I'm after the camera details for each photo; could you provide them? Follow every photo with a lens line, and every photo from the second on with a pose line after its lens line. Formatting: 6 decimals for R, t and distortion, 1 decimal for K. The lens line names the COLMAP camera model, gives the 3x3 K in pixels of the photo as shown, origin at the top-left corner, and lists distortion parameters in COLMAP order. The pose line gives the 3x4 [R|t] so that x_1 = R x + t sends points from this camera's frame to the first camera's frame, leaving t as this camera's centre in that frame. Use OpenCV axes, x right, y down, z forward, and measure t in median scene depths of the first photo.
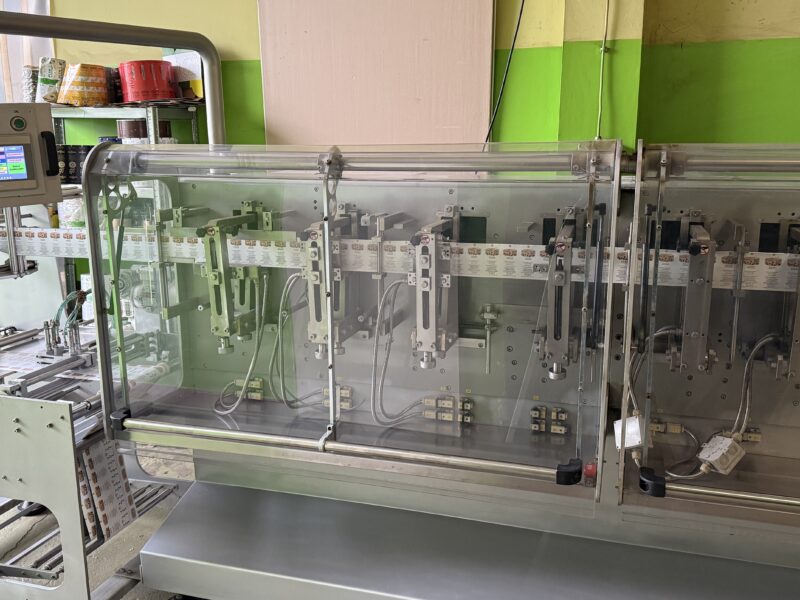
lens RADIAL K [[708.7, 0, 400.0], [0, 708.7, 300.0], [0, 0, 1]] dist [0.167208, -0.287732]
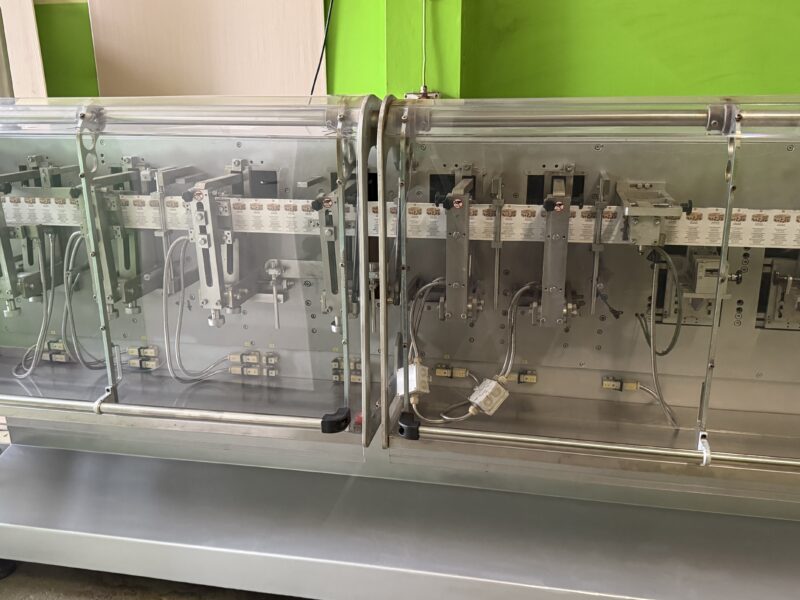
lens RADIAL K [[708.7, 0, 400.0], [0, 708.7, 300.0], [0, 0, 1]] dist [0.167208, -0.287732]
pose [[0.996287, -0.029979, 0.080709, 0.219104], [0.023931, 0.996905, 0.074889, -0.008703], [-0.082705, -0.072679, 0.993920, -0.016340]]
